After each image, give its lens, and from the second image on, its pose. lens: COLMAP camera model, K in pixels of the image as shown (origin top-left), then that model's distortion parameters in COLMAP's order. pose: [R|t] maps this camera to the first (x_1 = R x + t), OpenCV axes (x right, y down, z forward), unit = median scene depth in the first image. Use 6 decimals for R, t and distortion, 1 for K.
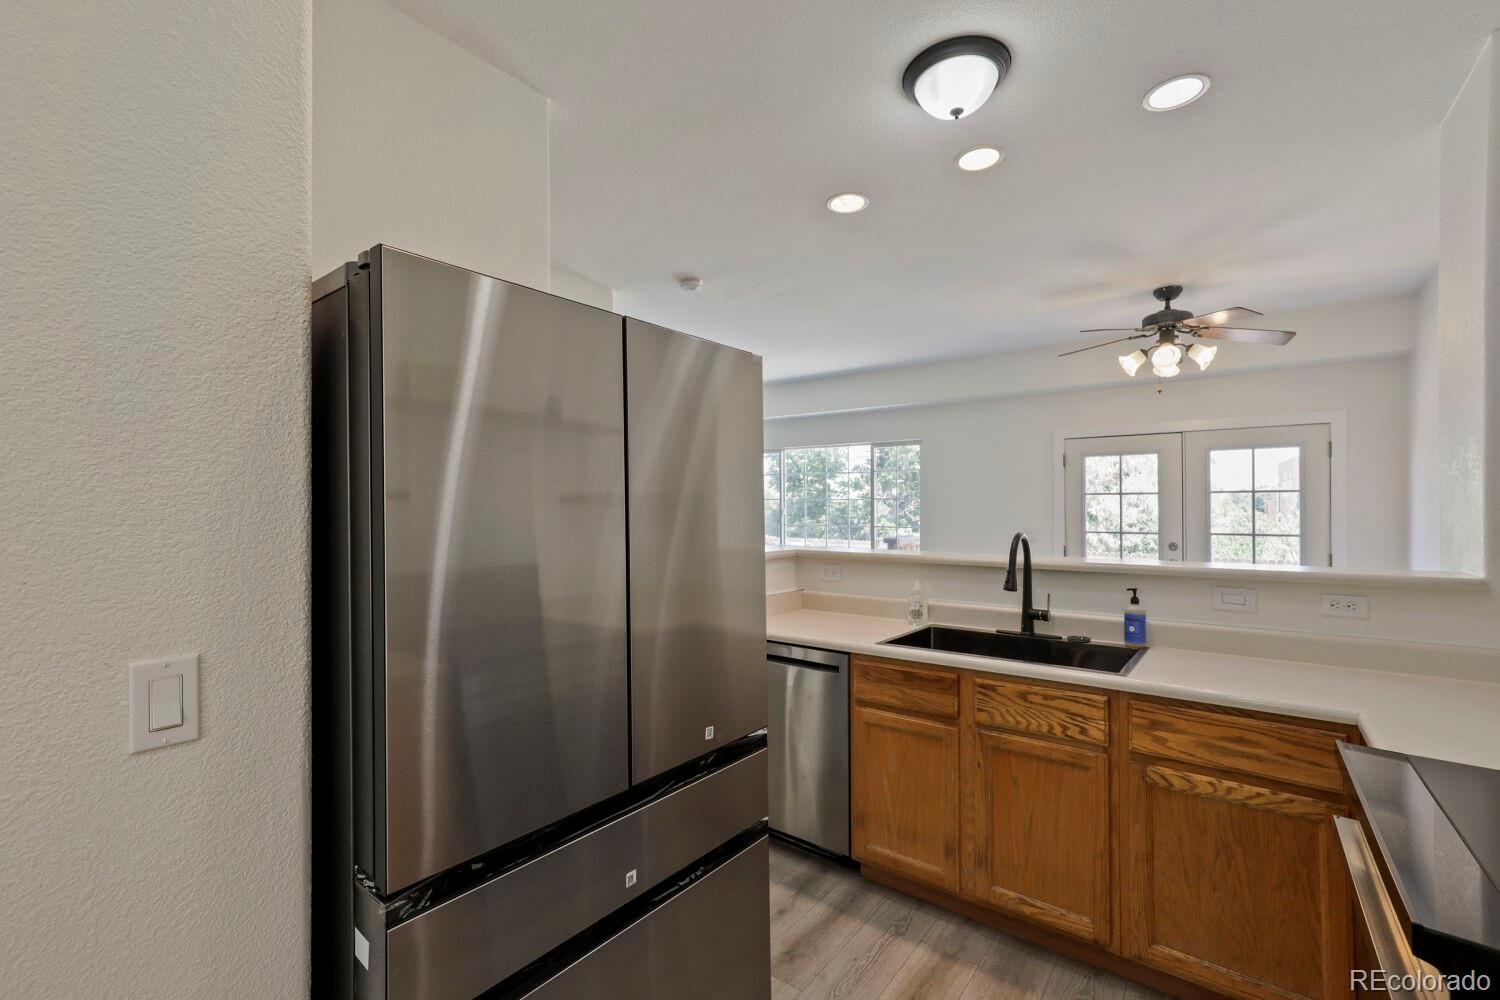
lens RADIAL K [[676.1, 0, 748.6], [0, 676.1, 503.2], [0, 0, 1]] dist [0.000966, 0.000259]
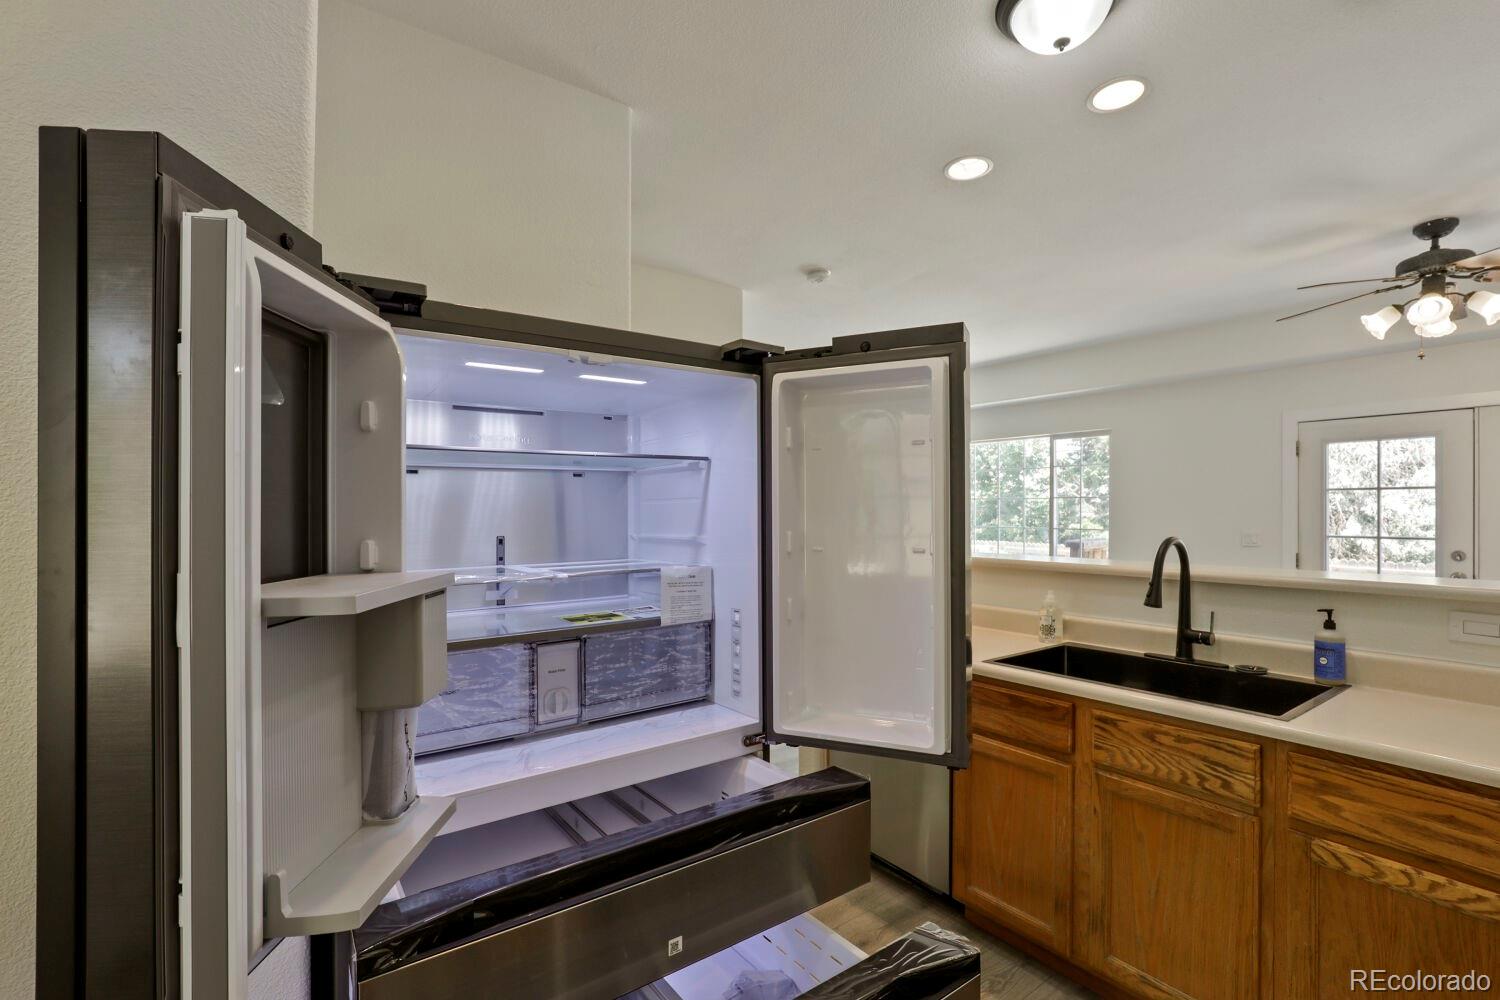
lens RADIAL K [[687.4, 0, 743.1], [0, 687.4, 506.4], [0, 0, 1]] dist [-0.026417, 0.009218]
pose [[0.957582, -0.004393, -0.288129, 0.156286], [0.005503, 0.999980, 0.003042, 0.000930], [0.288110, -0.004499, 0.957587, 0.058498]]
